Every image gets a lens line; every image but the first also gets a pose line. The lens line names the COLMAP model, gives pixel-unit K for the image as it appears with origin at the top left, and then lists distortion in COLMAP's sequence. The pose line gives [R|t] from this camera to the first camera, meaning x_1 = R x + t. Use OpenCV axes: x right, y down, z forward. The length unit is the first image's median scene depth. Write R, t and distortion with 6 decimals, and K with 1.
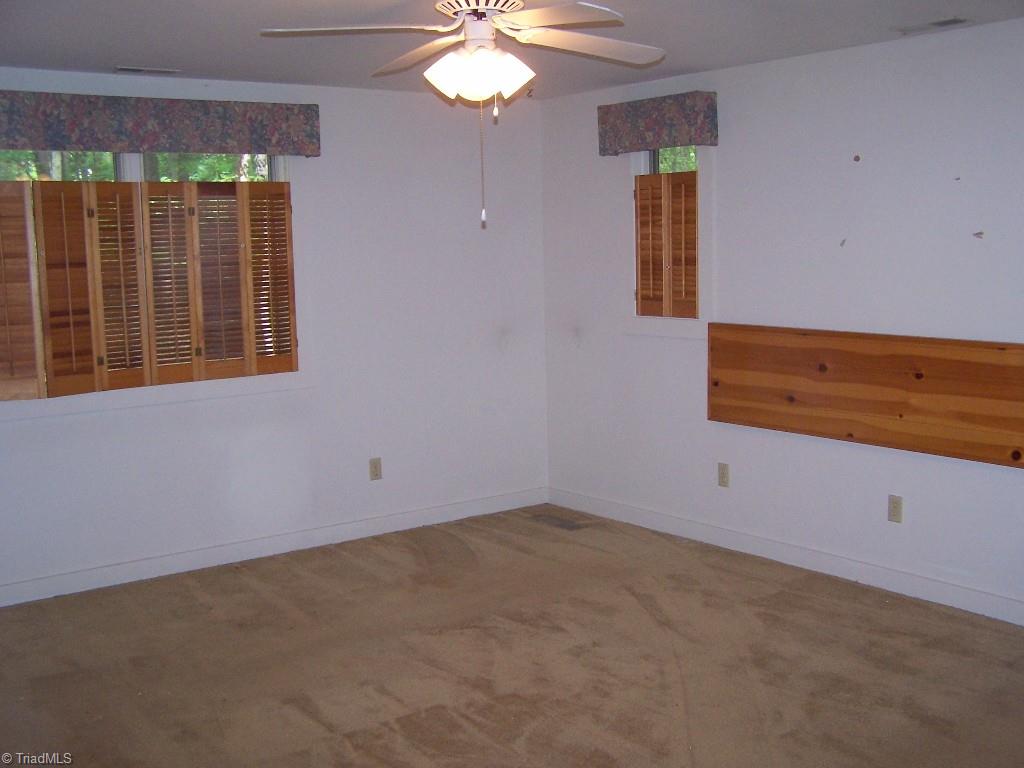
lens RADIAL K [[1147.7, 0, 511.4], [0, 1147.7, 398.2], [0, 0, 1]] dist [-0.209205, 0.379045]
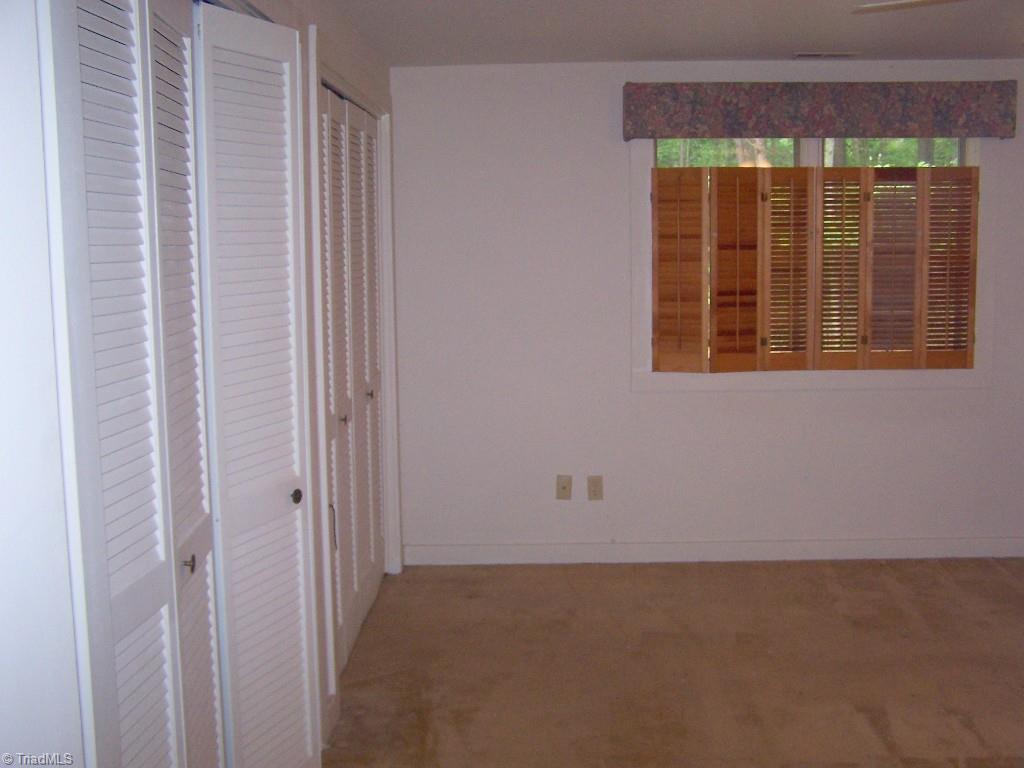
lens RADIAL K [[1147.7, 0, 511.4], [0, 1147.7, 398.2], [0, 0, 1]] dist [-0.209205, 0.379045]
pose [[0.786450, 0.098633, -0.609728, 0.090699], [-0.090409, 0.994918, 0.044331, -0.007324], [0.611002, 0.020261, 0.791370, 0.043727]]
